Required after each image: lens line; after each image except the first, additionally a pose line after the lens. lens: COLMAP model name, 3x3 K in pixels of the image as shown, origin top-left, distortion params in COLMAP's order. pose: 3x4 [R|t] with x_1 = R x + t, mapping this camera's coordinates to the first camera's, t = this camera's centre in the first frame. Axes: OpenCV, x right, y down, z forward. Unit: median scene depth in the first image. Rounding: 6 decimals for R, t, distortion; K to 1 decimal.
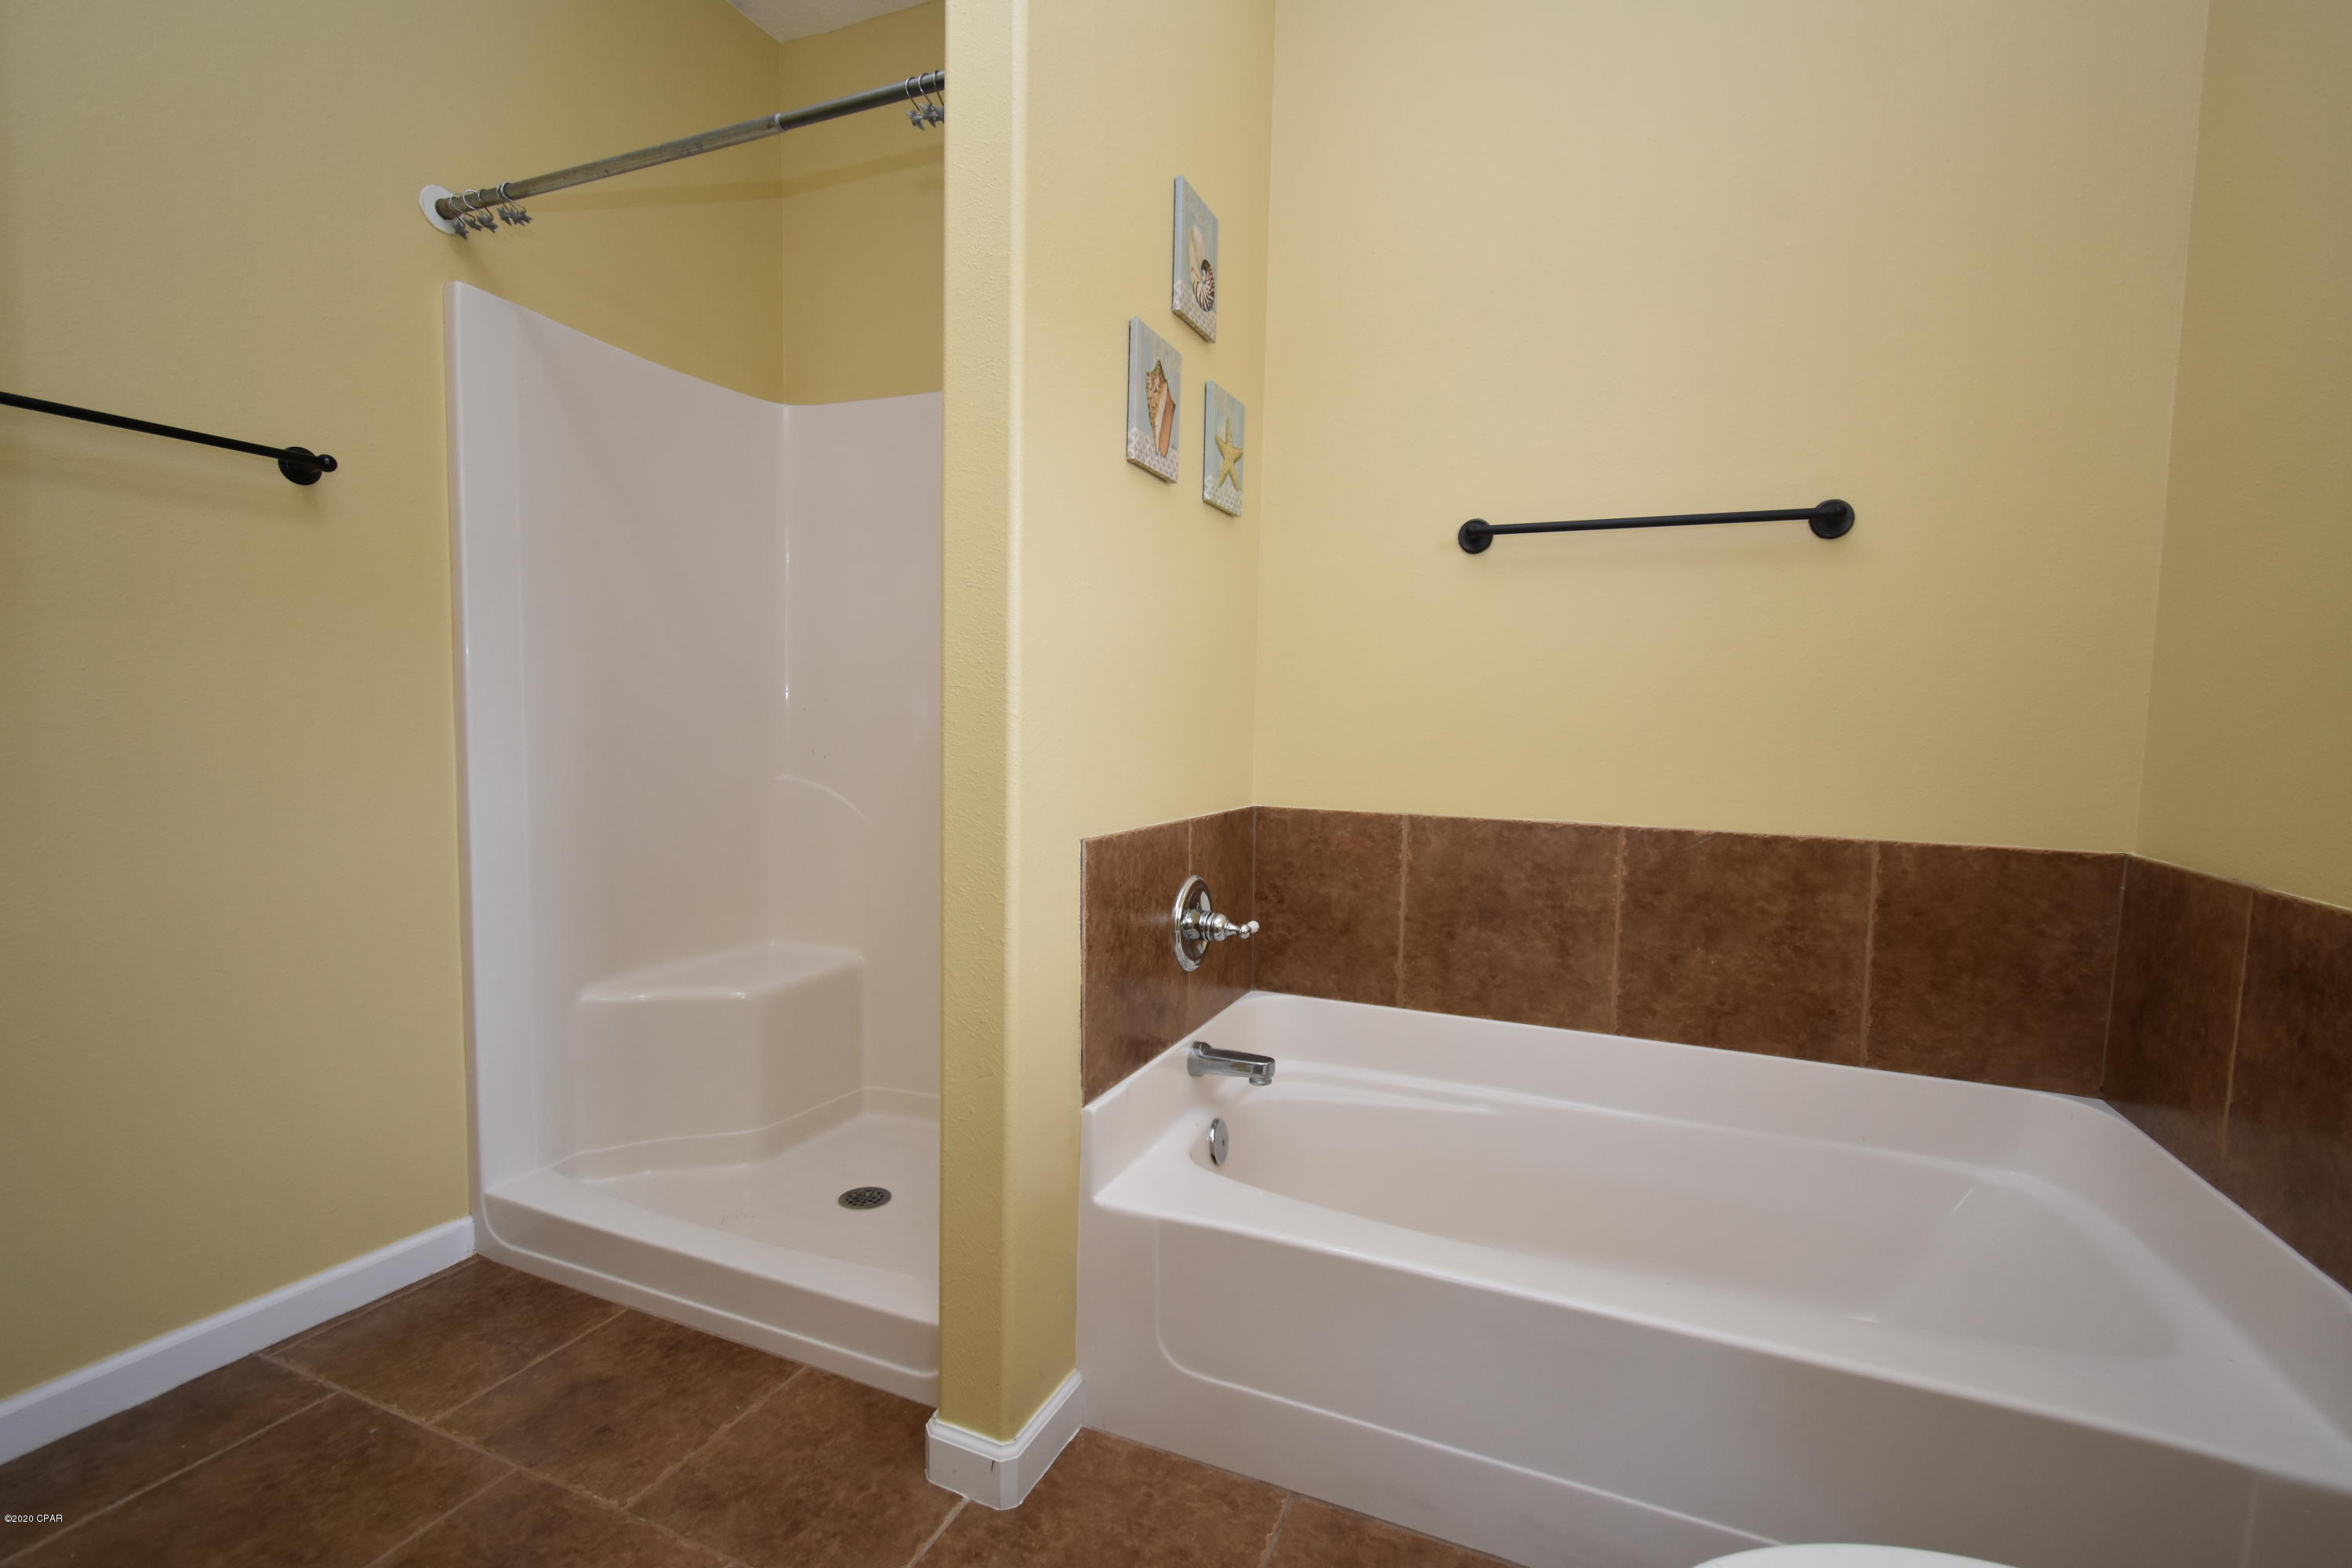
lens RADIAL K [[1053.6, 0, 1179.4], [0, 1053.6, 799.8], [0, 0, 1]] dist [0.004577, 0.000155]
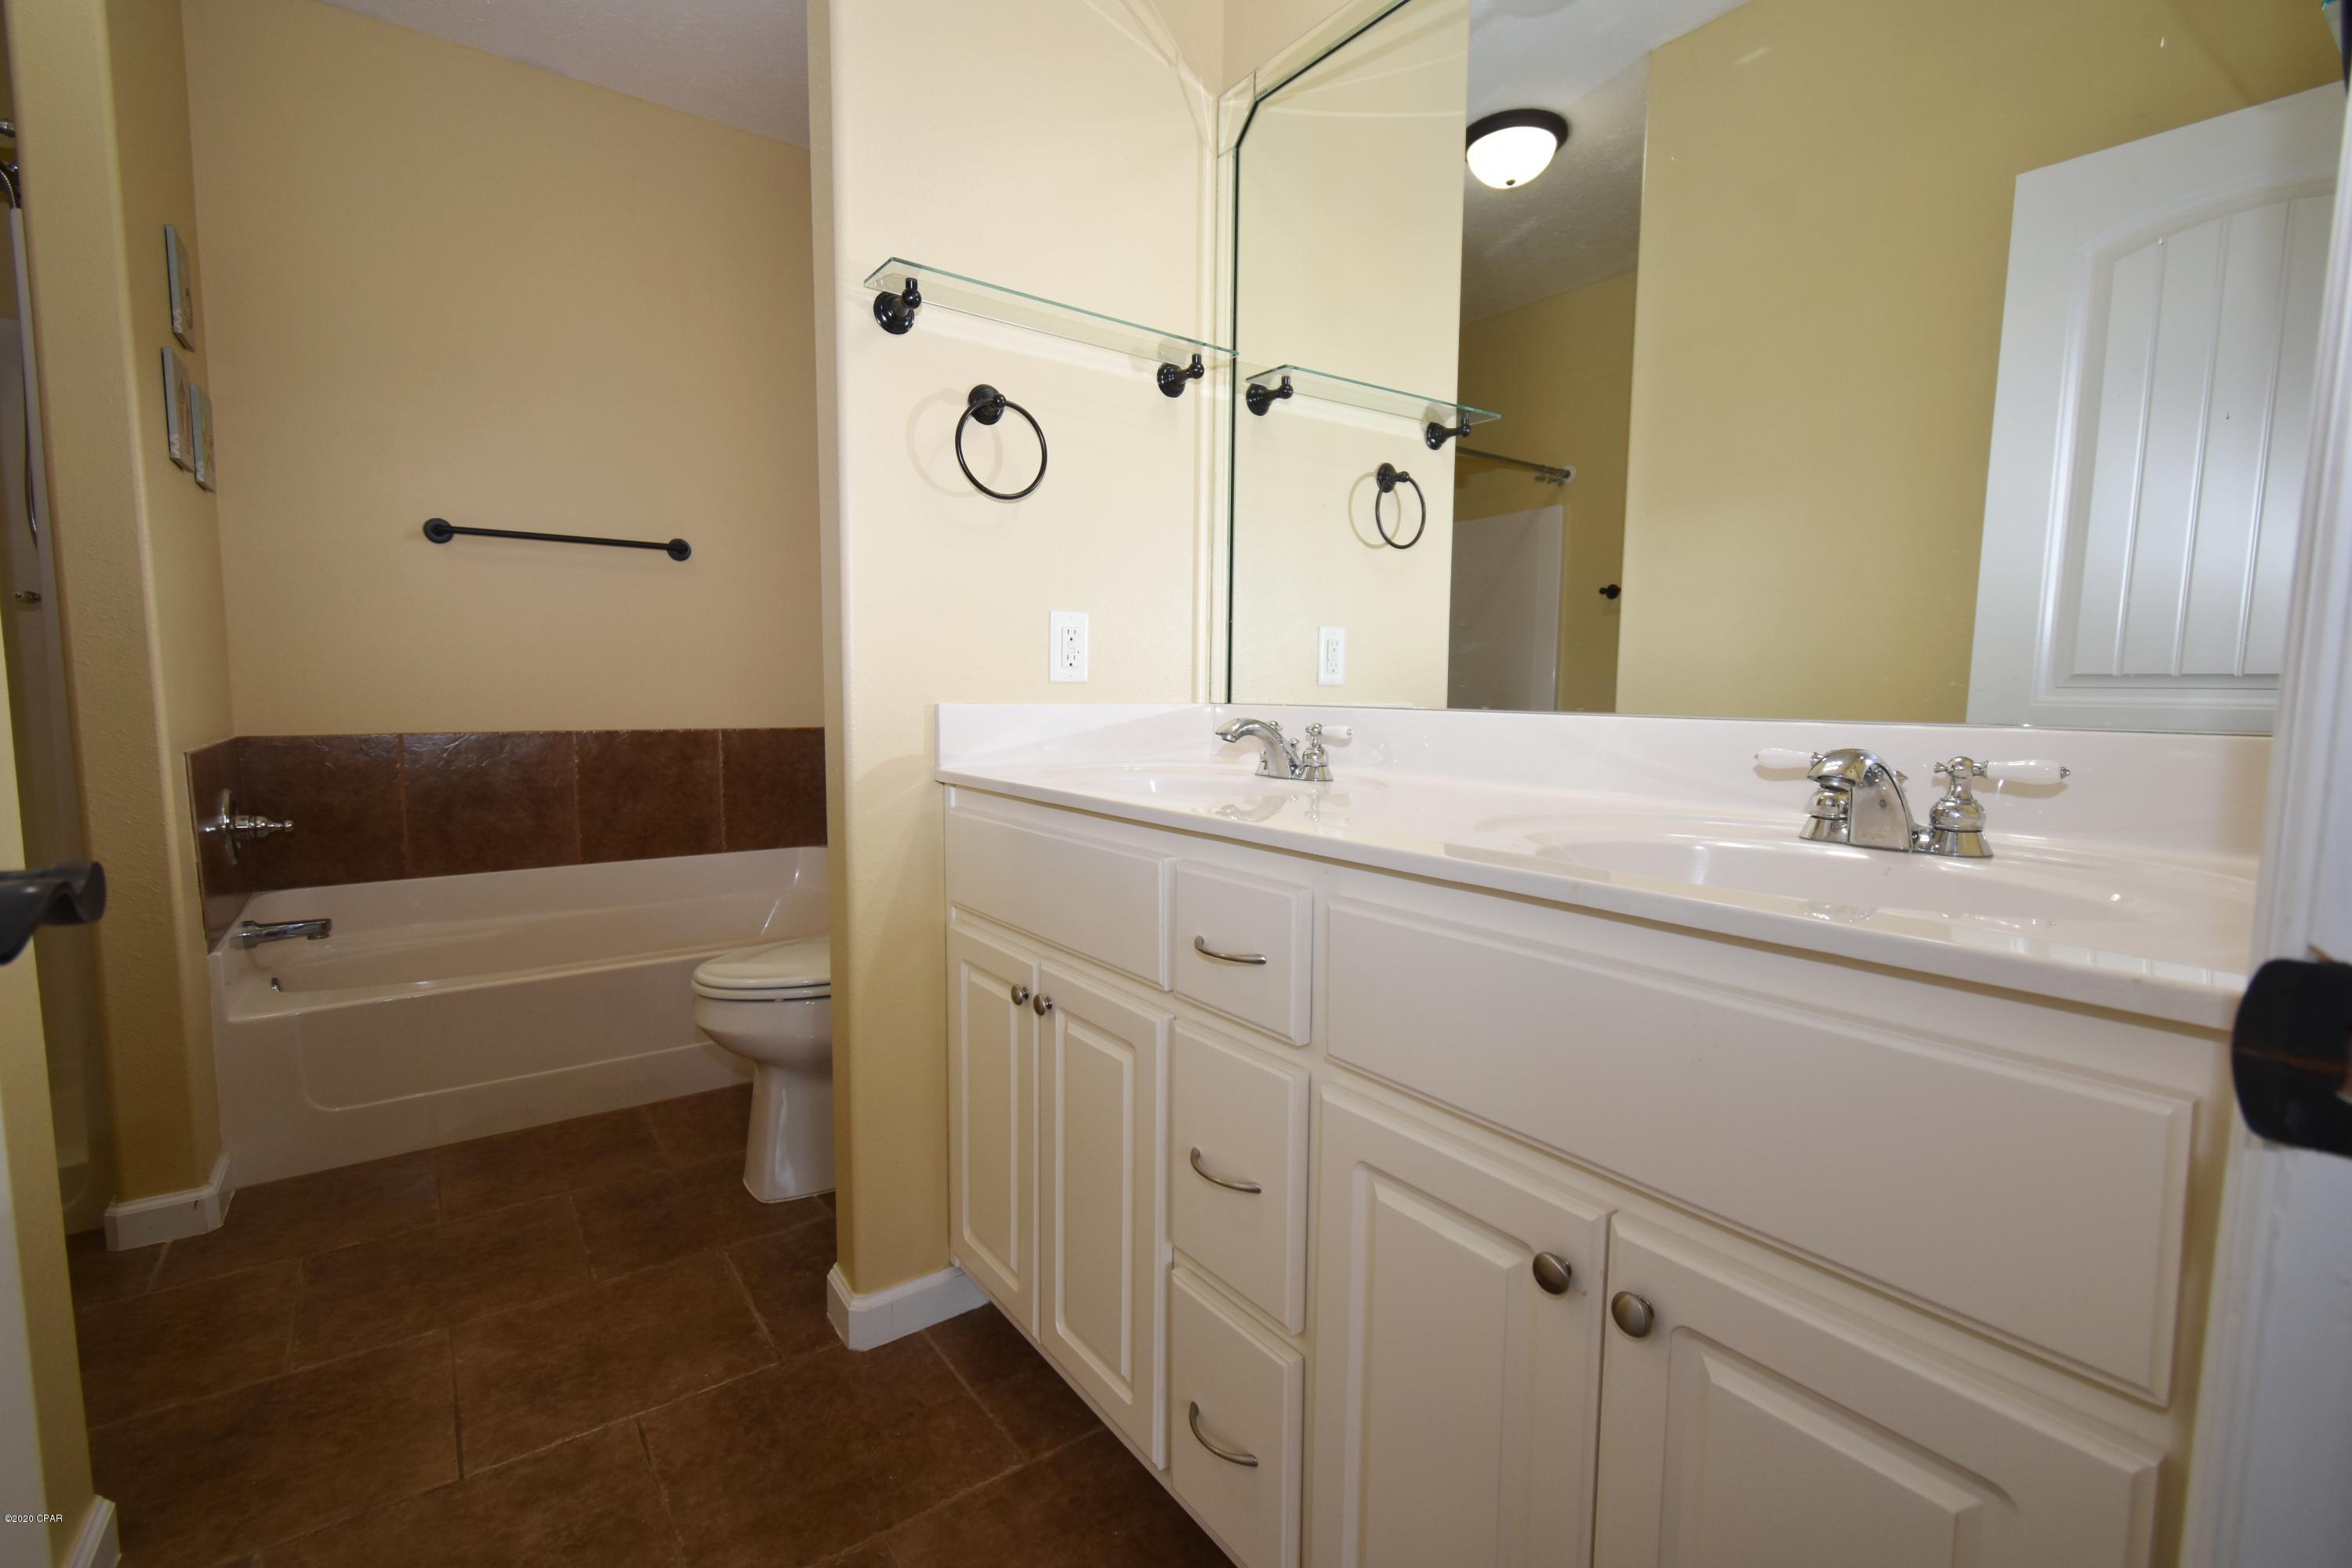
lens RADIAL K [[1053.6, 0, 1183.5], [0, 1053.6, 787.0], [0, 0, 1]] dist [0.004577, 0.000155]
pose [[0.516591, -0.097464, 0.850667, -0.482780], [0.064880, 0.995100, 0.074611, 0.052266], [-0.853770, 0.016648, 0.520383, -0.630609]]
